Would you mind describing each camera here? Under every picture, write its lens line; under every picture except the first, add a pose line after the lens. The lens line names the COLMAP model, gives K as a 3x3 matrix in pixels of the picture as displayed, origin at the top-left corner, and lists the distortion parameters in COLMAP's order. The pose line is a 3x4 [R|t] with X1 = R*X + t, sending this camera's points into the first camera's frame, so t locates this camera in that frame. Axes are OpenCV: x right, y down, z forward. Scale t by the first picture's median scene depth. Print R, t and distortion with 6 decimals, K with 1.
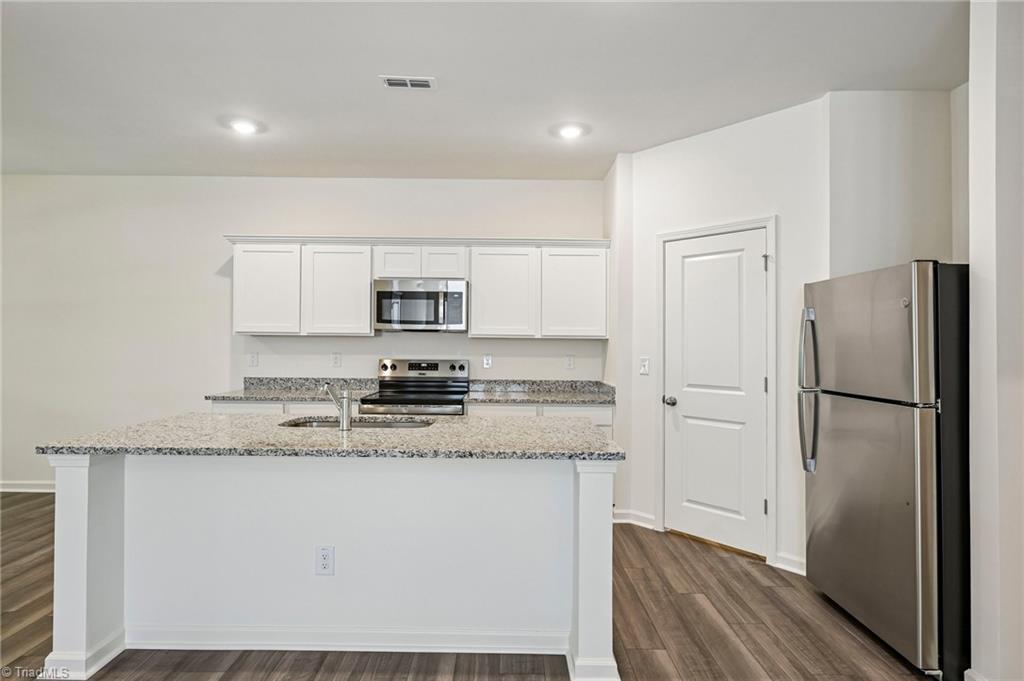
lens RADIAL K [[554.3, 0, 511.2], [0, 554.3, 336.5], [0, 0, 1]] dist [0.006063, 0.000056]
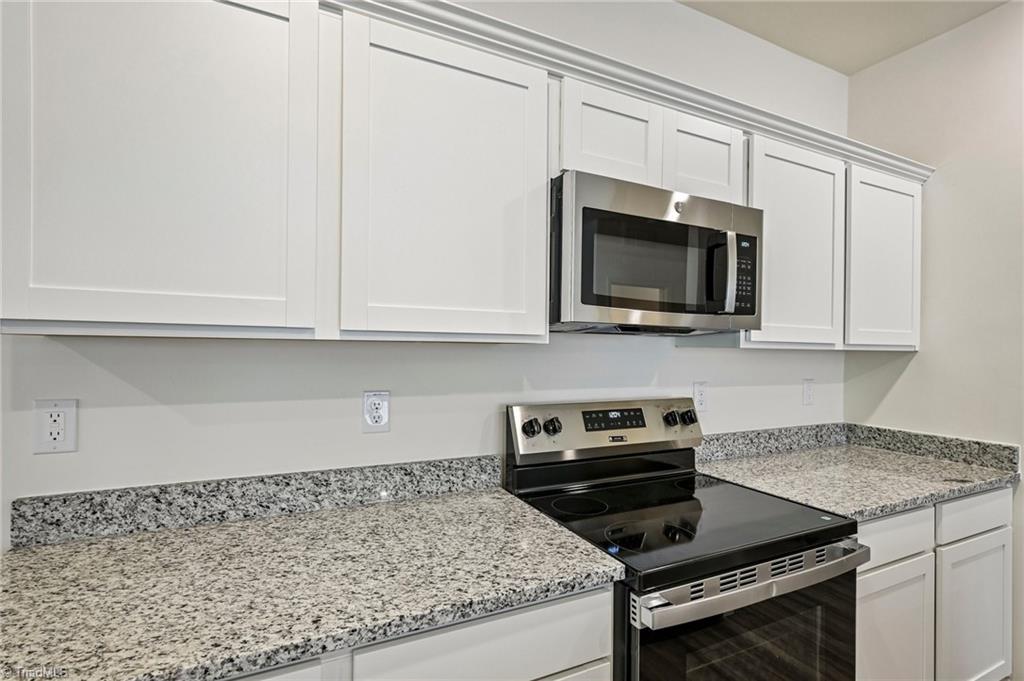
lens RADIAL K [[488.5, 0, 512.2], [0, 488.5, 338.6], [0, 0, 1]] dist [0.000210, 0.000673]
pose [[0.898851, 0.009880, 0.438142, -0.401779], [-0.011917, 0.999927, 0.001901, -0.004096], [-0.438091, -0.006930, 0.898904, 0.750938]]
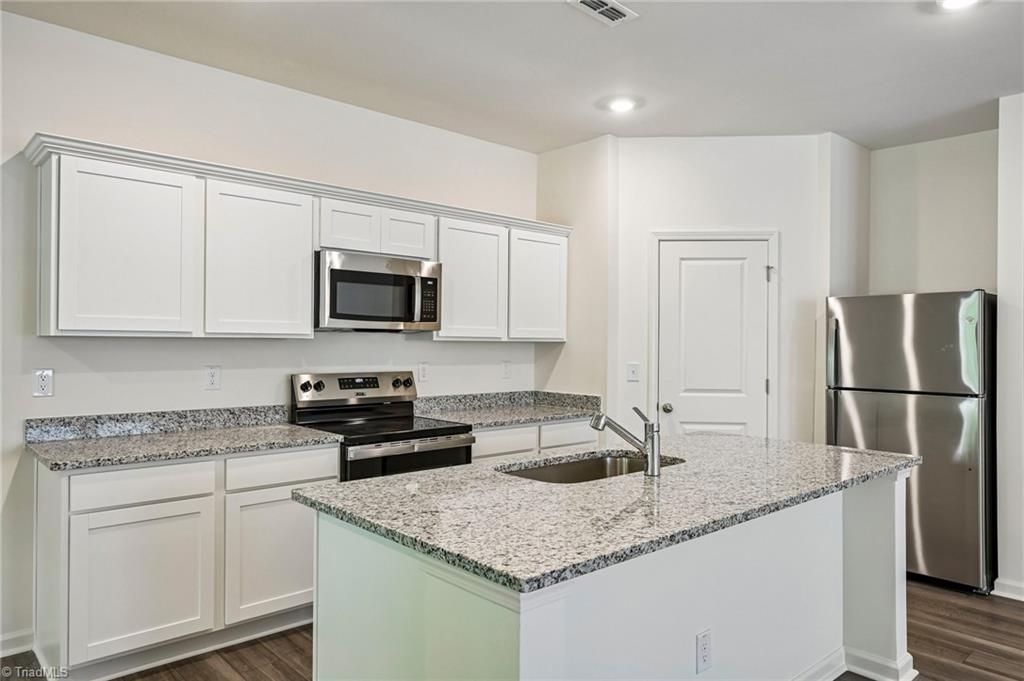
lens RADIAL K [[684.4, 0, 513.3], [0, 684.4, 338.5], [0, 0, 1]] dist [-0.000421, 0.003080]
pose [[0.739130, 0.000323, 0.673562, -0.614274], [-0.010901, 0.999875, 0.011483, -0.012412], [-0.673474, -0.015829, 0.739041, 0.266851]]
